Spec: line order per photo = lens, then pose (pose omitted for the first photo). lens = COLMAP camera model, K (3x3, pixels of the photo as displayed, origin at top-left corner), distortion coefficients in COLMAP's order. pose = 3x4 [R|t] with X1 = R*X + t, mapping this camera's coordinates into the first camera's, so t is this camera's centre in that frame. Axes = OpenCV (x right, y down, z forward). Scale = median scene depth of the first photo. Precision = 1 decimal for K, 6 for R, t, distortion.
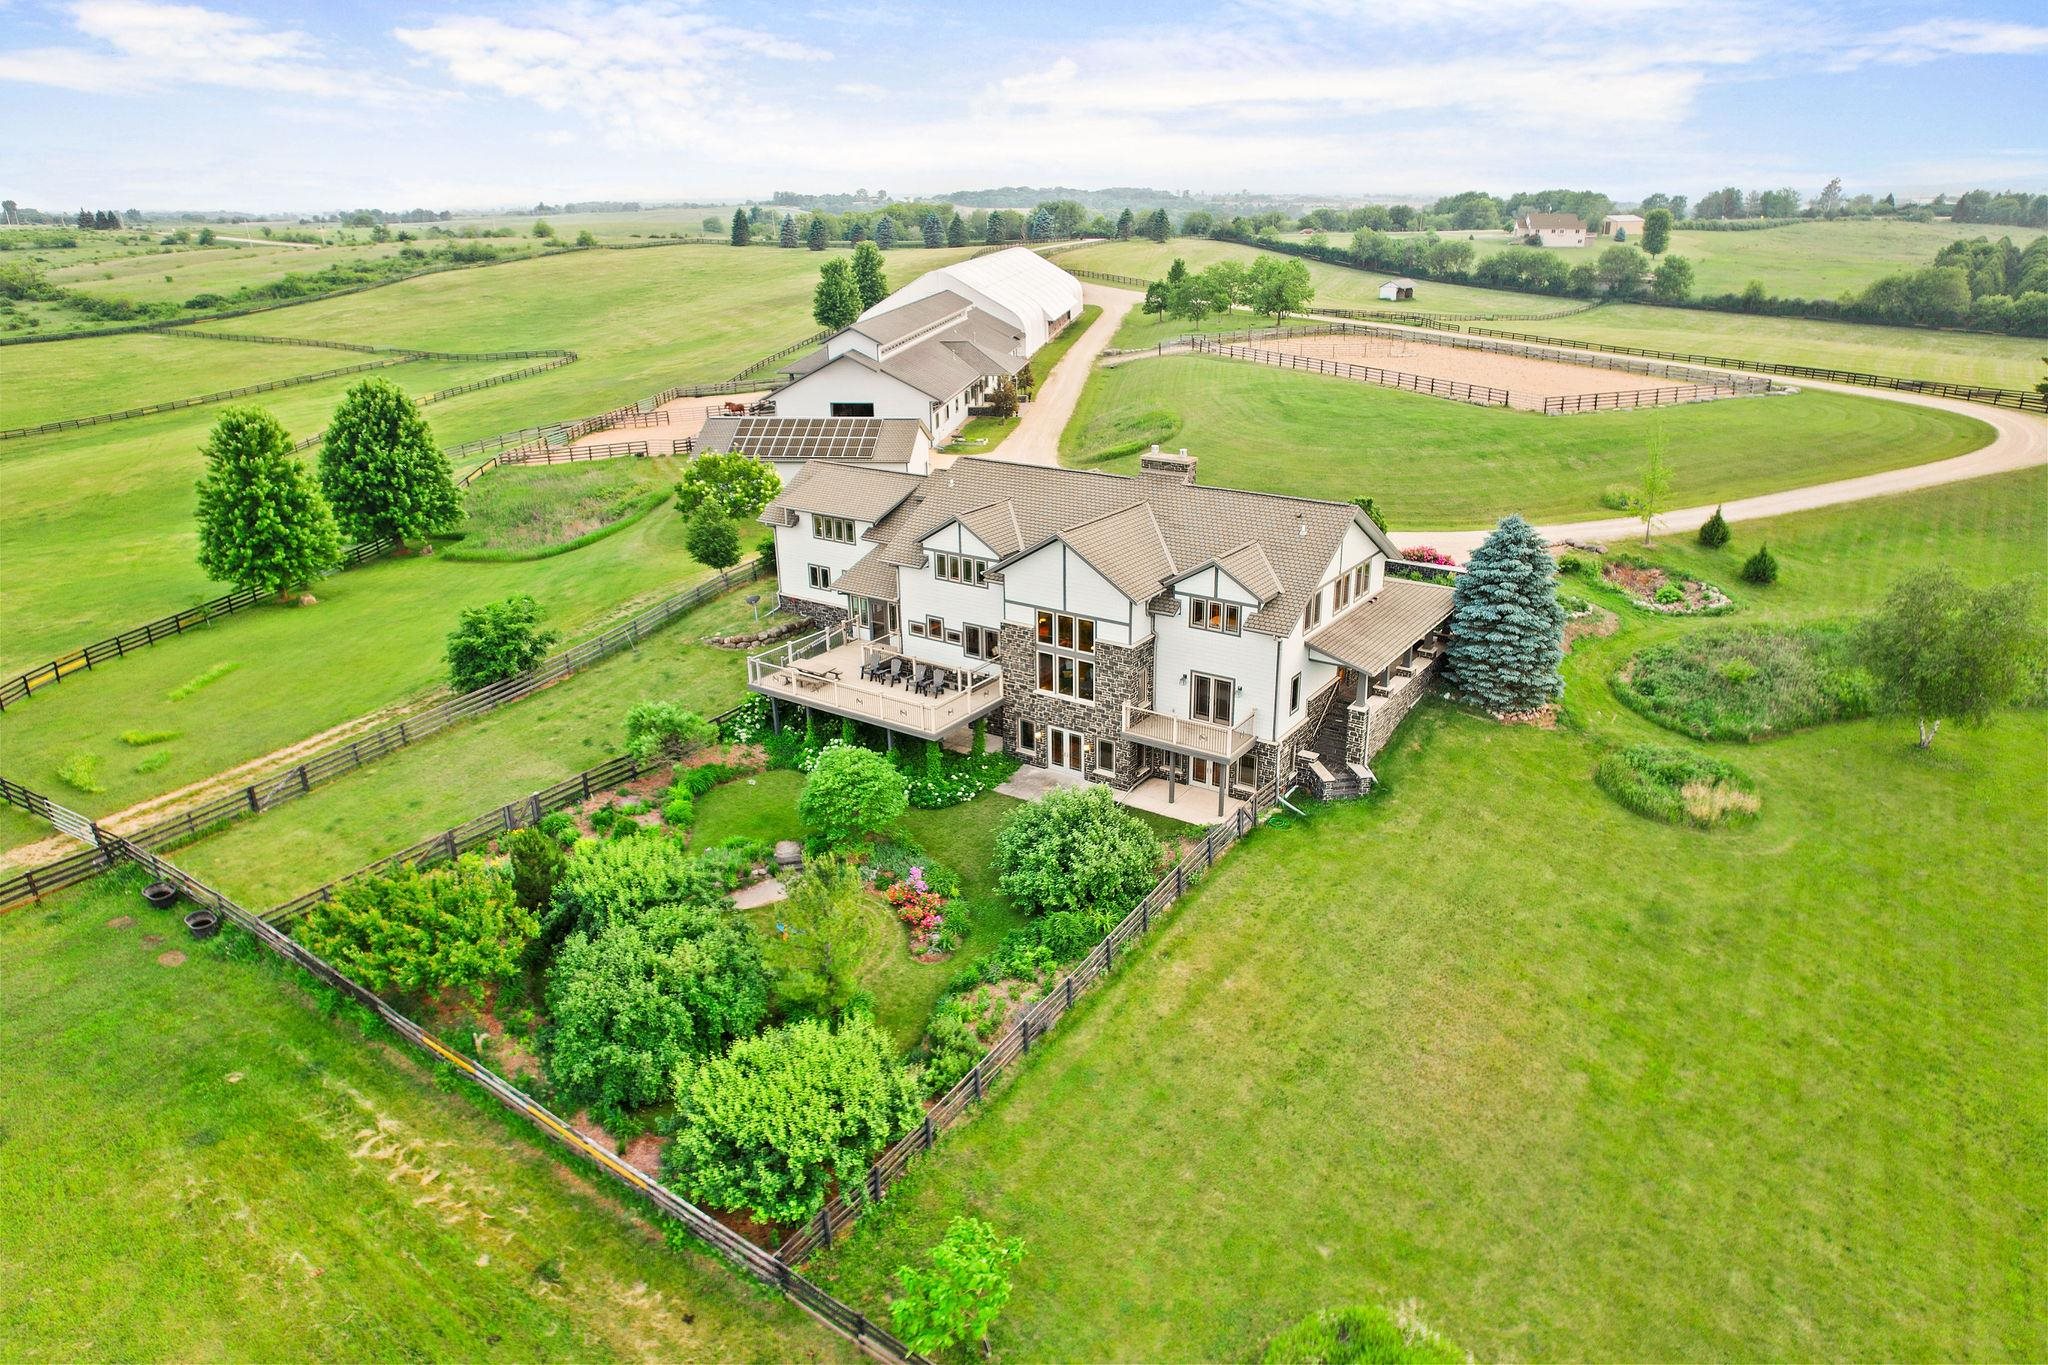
lens RADIAL K [[1301.2, 0, 1029.0], [0, 1301.2, 694.1], [0, 0, 1]] dist [-0.064922, 0.053005]
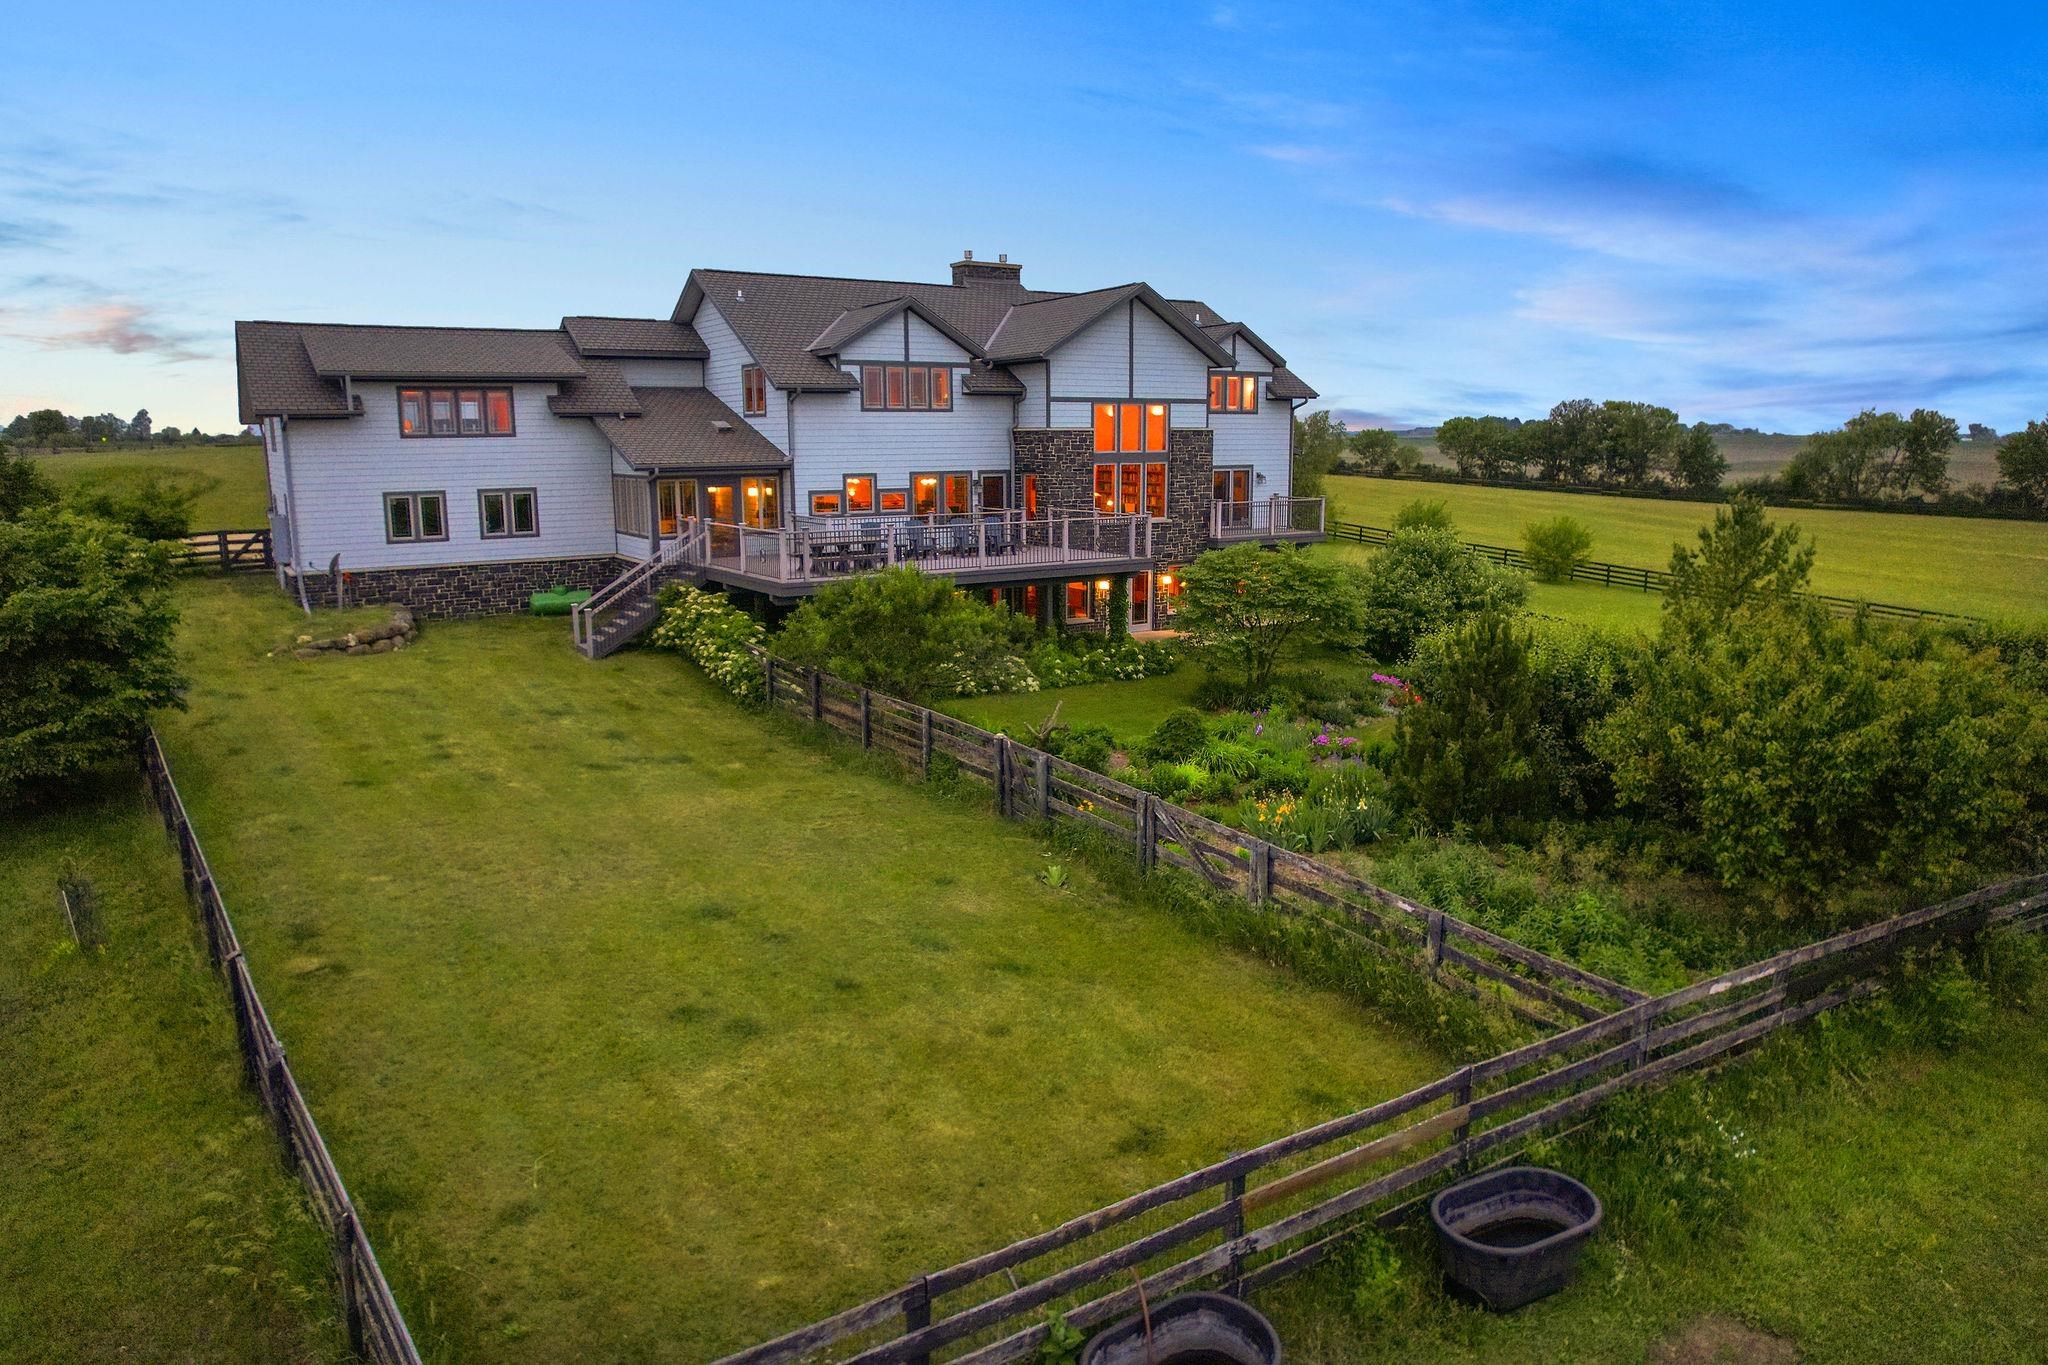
lens RADIAL K [[1301.2, 0, 1029.0], [0, 1301.2, 694.1], [0, 0, 1]] dist [-0.064922, 0.053005]
pose [[0.380944, -0.168754, 0.909068, -0.696104], [0.336825, 0.940970, 0.033530, 0.051416], [-0.861064, 0.293423, 0.415297, 0.776288]]
